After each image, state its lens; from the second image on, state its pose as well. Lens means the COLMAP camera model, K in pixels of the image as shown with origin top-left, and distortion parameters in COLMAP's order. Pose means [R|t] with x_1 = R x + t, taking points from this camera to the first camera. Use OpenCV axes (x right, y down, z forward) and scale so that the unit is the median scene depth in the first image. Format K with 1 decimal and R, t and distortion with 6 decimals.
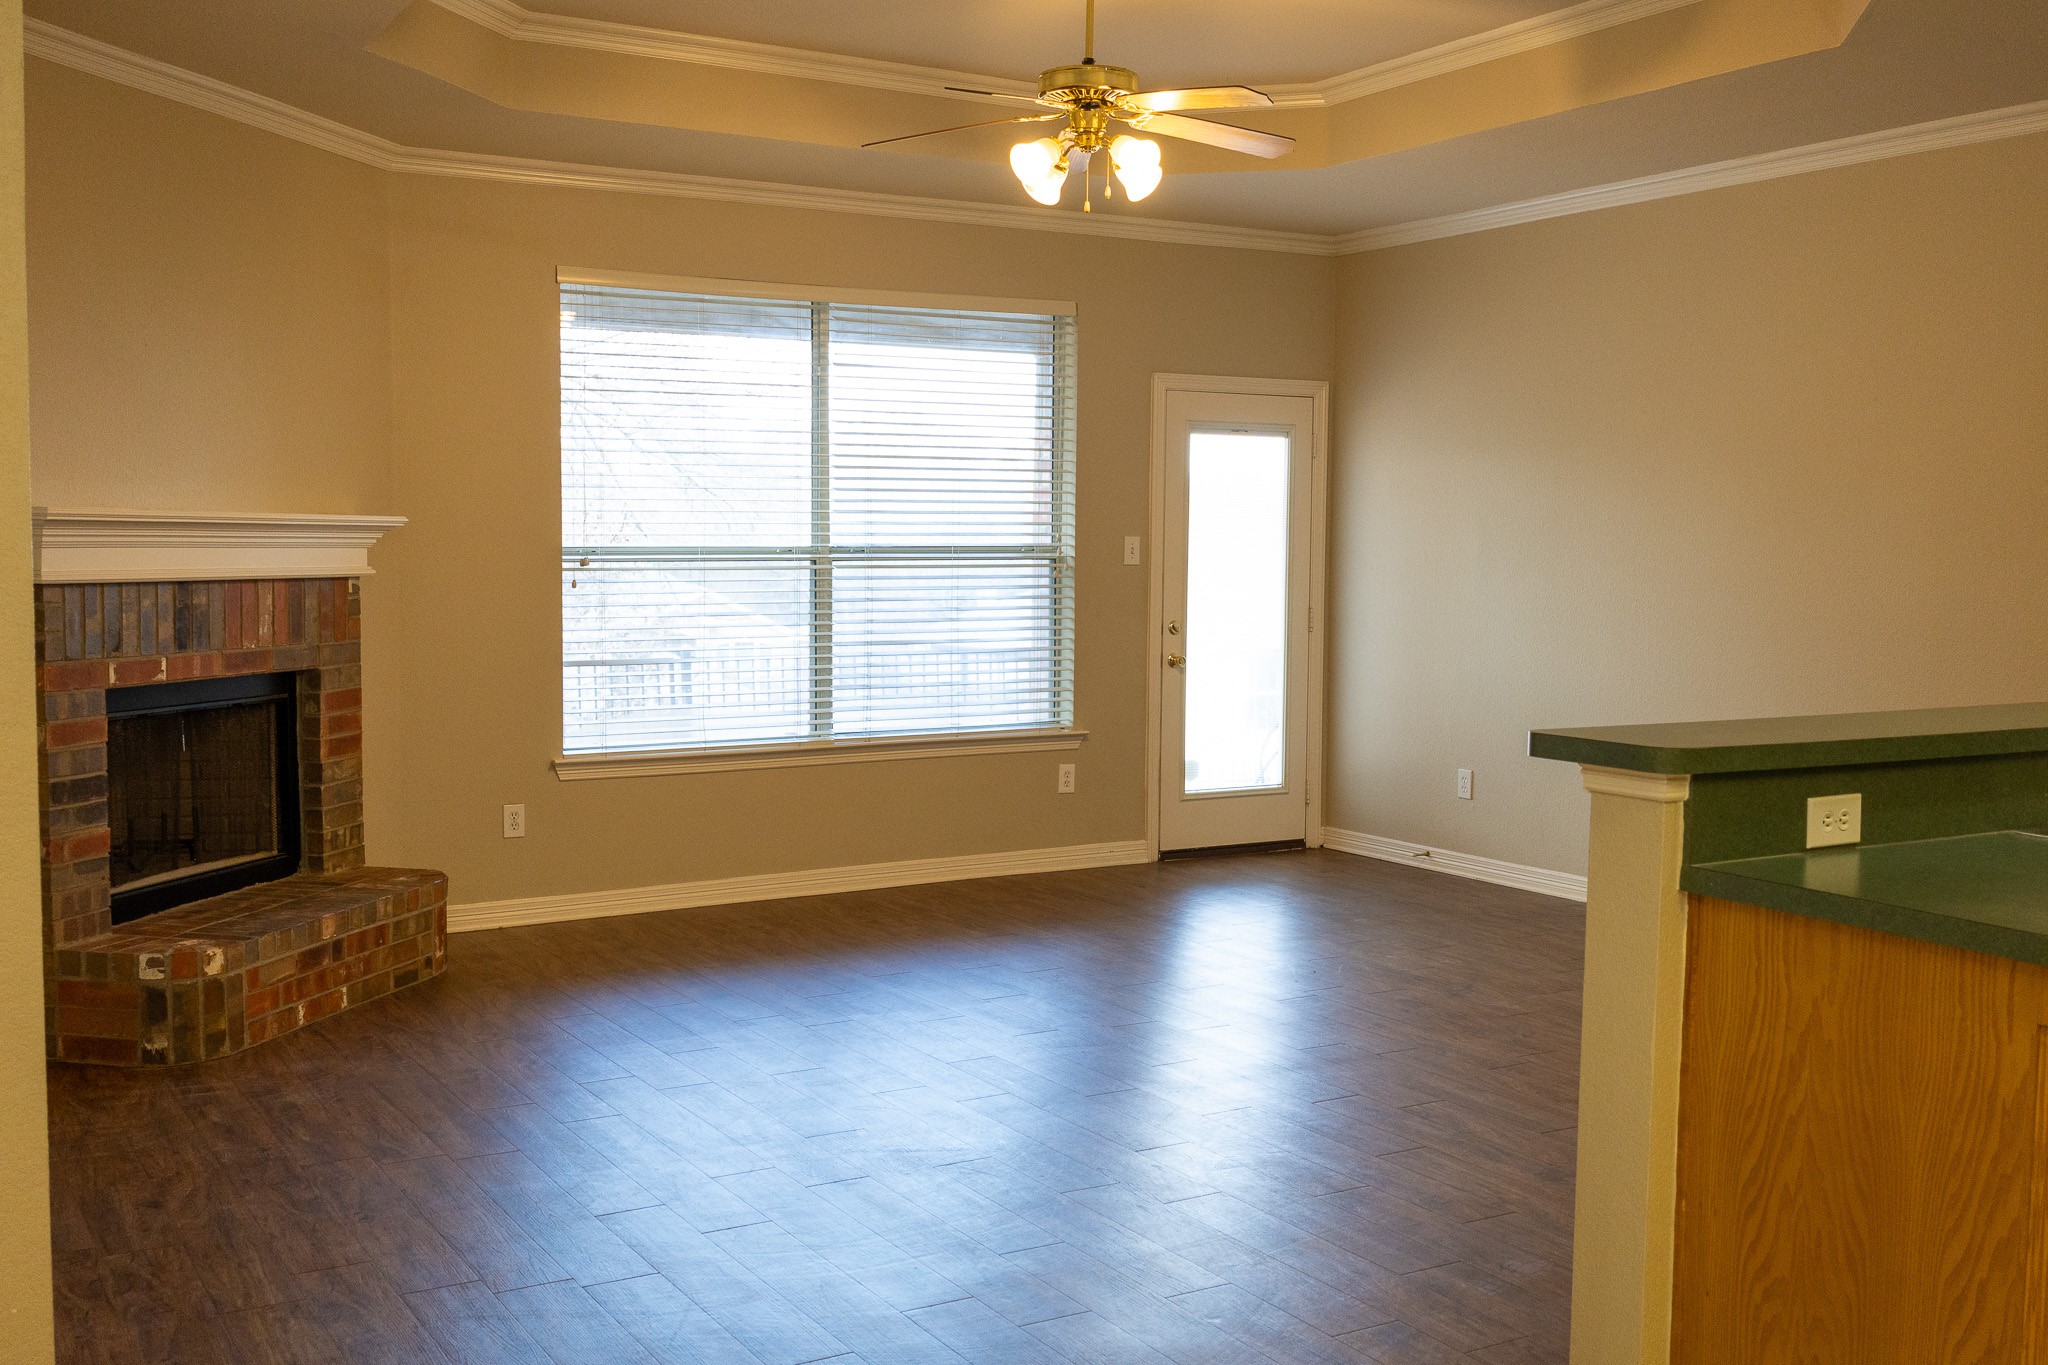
lens RADIAL K [[2036.6, 0, 1024.0], [0, 2036.6, 682.5], [0, 0, 1]] dist [0.065415, -0.016114]
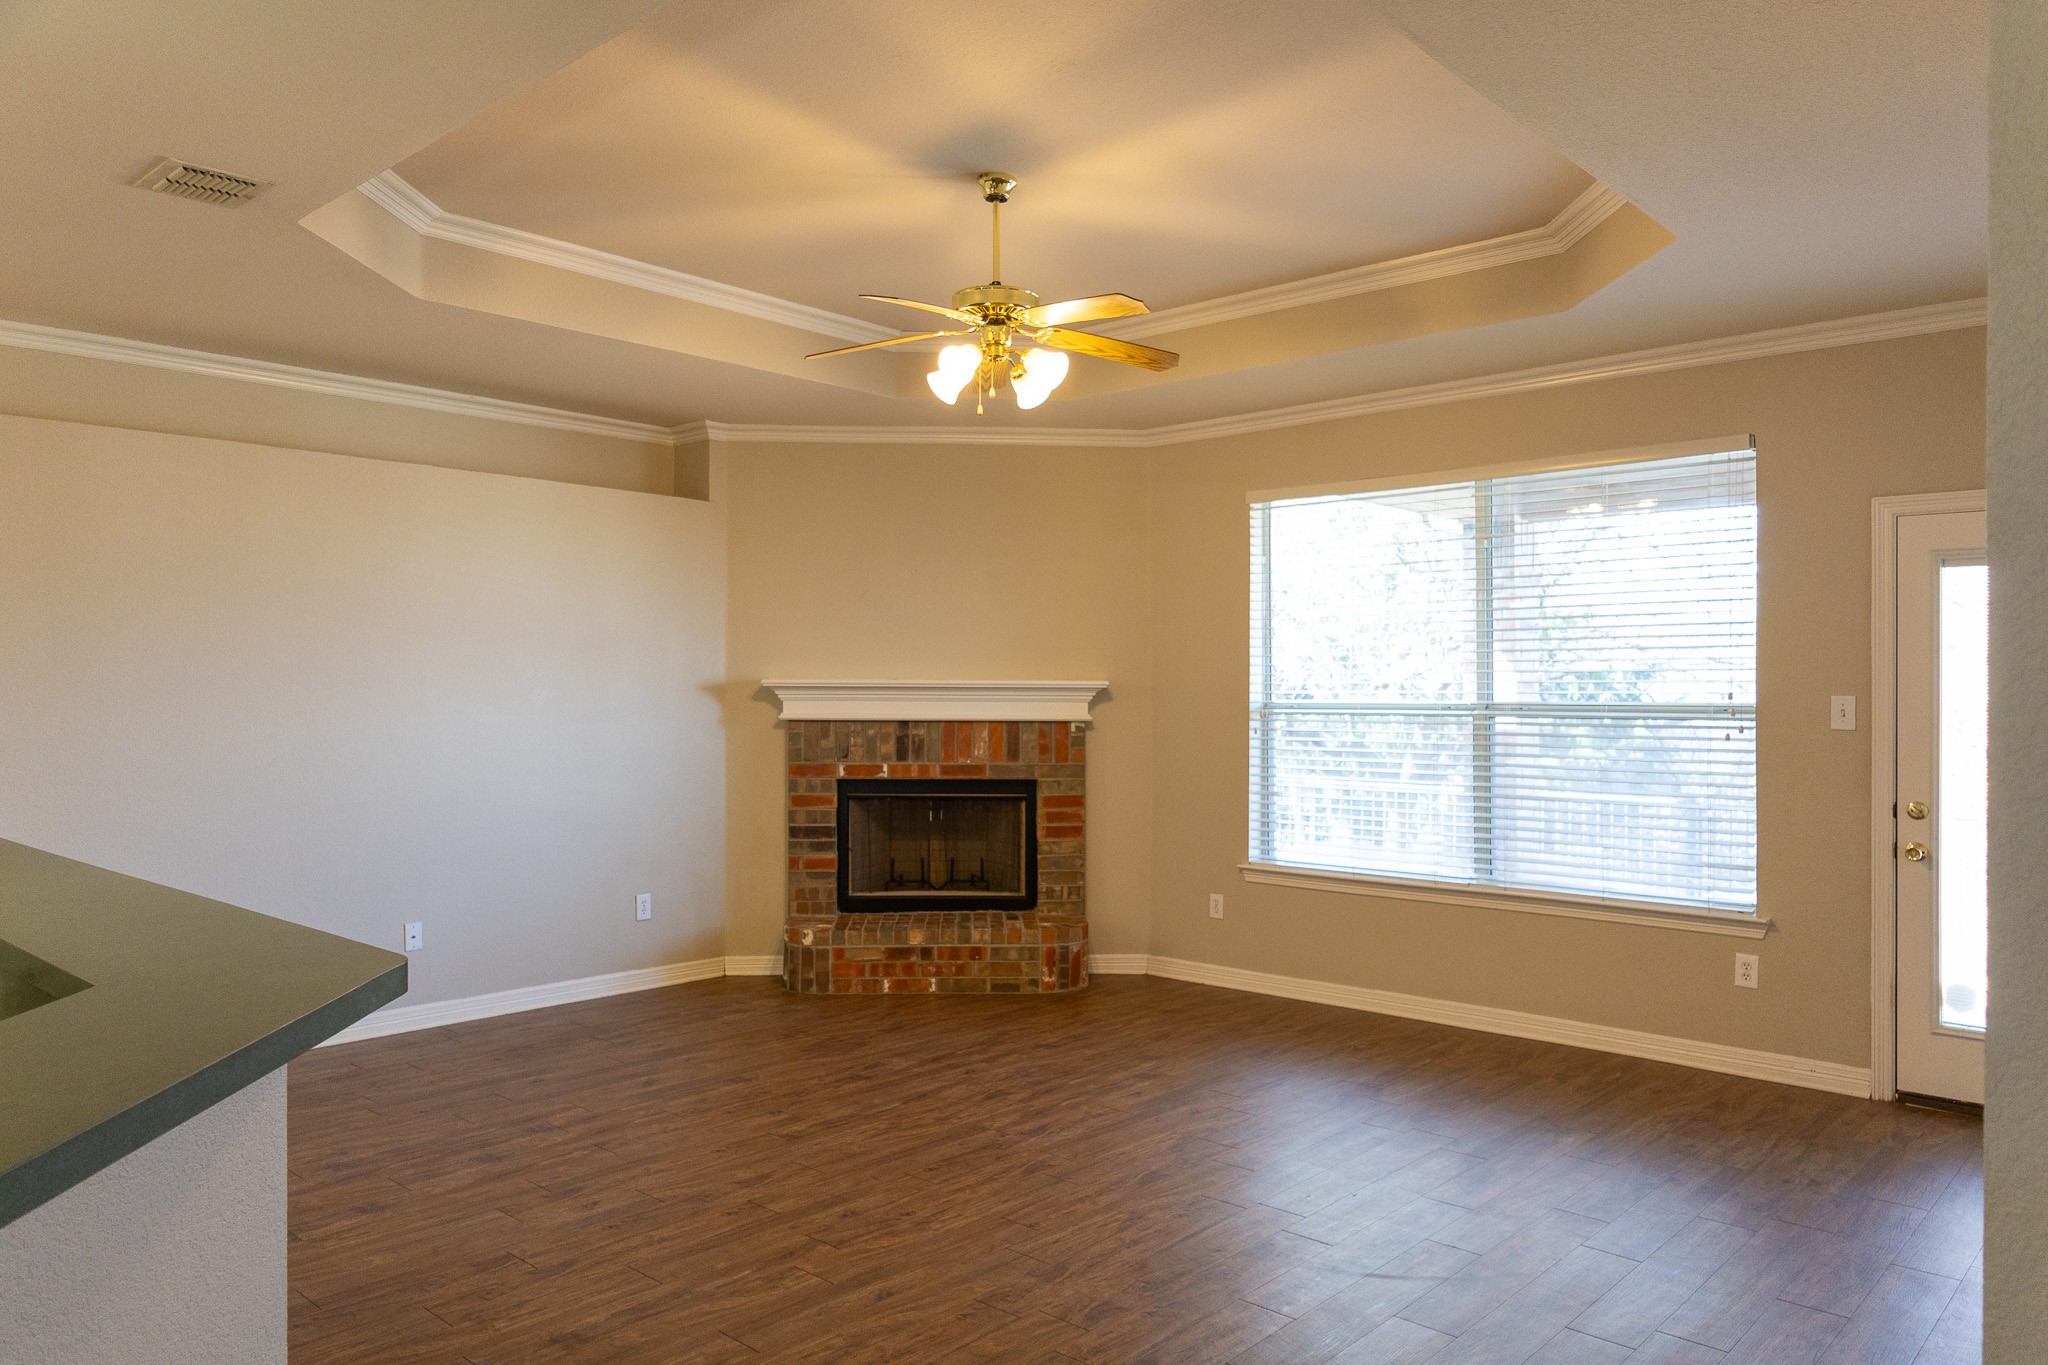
lens RADIAL K [[1453.9, 0, 1024.0], [0, 1453.9, 682.5], [0, 0, 1]] dist [0.036210, -0.005611]
pose [[0.285646, -0.002191, -0.958333, 0.684539], [-0.067218, 0.997489, -0.022316, -0.052915], [0.955975, 0.070791, 0.284781, 0.652765]]
